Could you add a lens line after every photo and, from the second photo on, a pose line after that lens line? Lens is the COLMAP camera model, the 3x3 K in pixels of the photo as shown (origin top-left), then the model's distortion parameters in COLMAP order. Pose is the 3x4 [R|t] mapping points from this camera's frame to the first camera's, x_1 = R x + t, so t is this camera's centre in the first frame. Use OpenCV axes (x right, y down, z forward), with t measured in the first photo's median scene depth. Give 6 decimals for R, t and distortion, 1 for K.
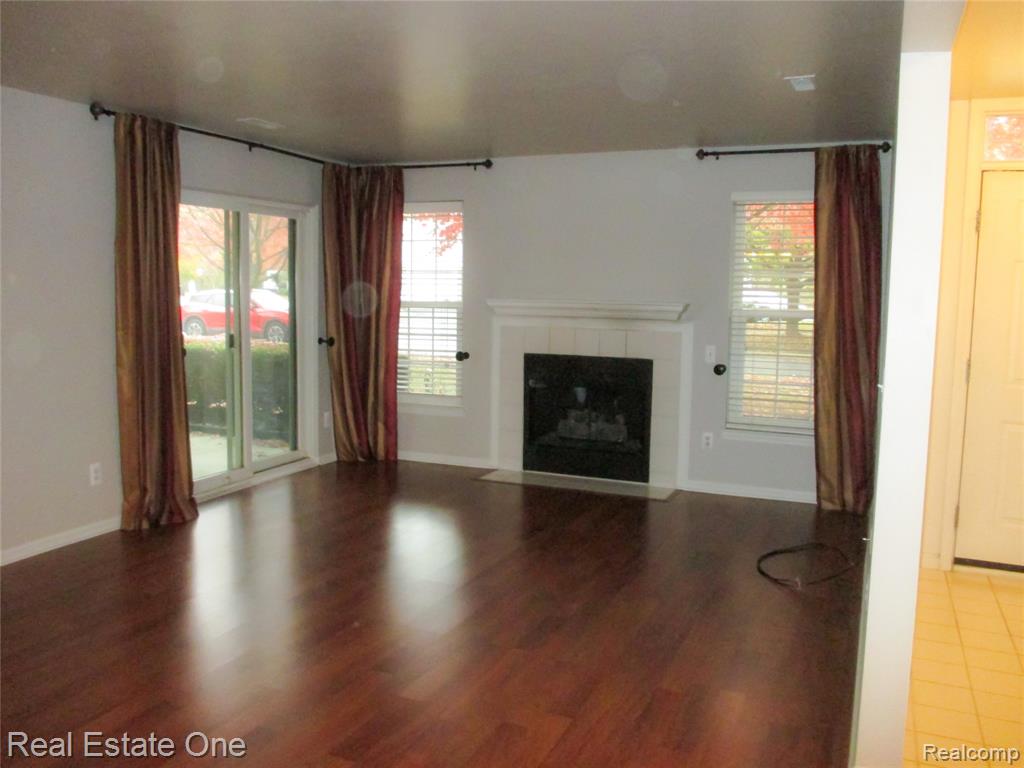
lens RADIAL K [[838.3, 0, 514.2], [0, 838.3, 367.6], [0, 0, 1]] dist [-0.035671, 0.004693]
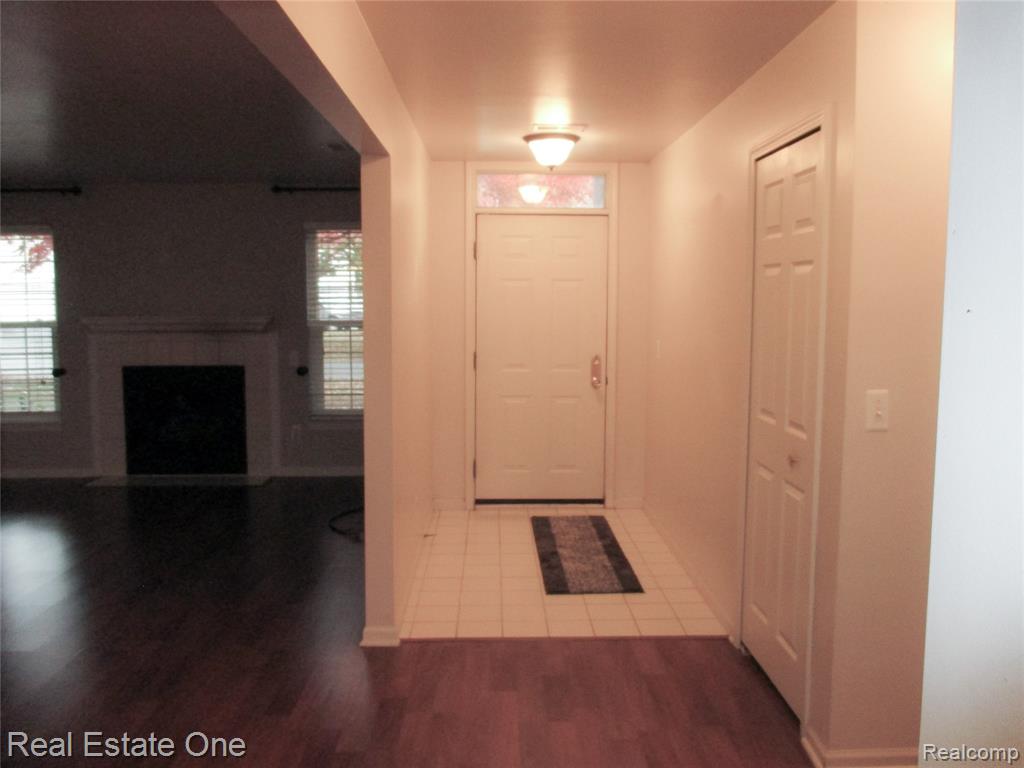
lens RADIAL K [[838.3, 0, 514.2], [0, 838.3, 367.6], [0, 0, 1]] dist [-0.035671, 0.004693]
pose [[0.906173, -0.053892, 0.419459, 0.019449], [0.057854, 0.998320, 0.003280, 0.009671], [-0.418930, 0.021295, 0.907769, -0.184463]]
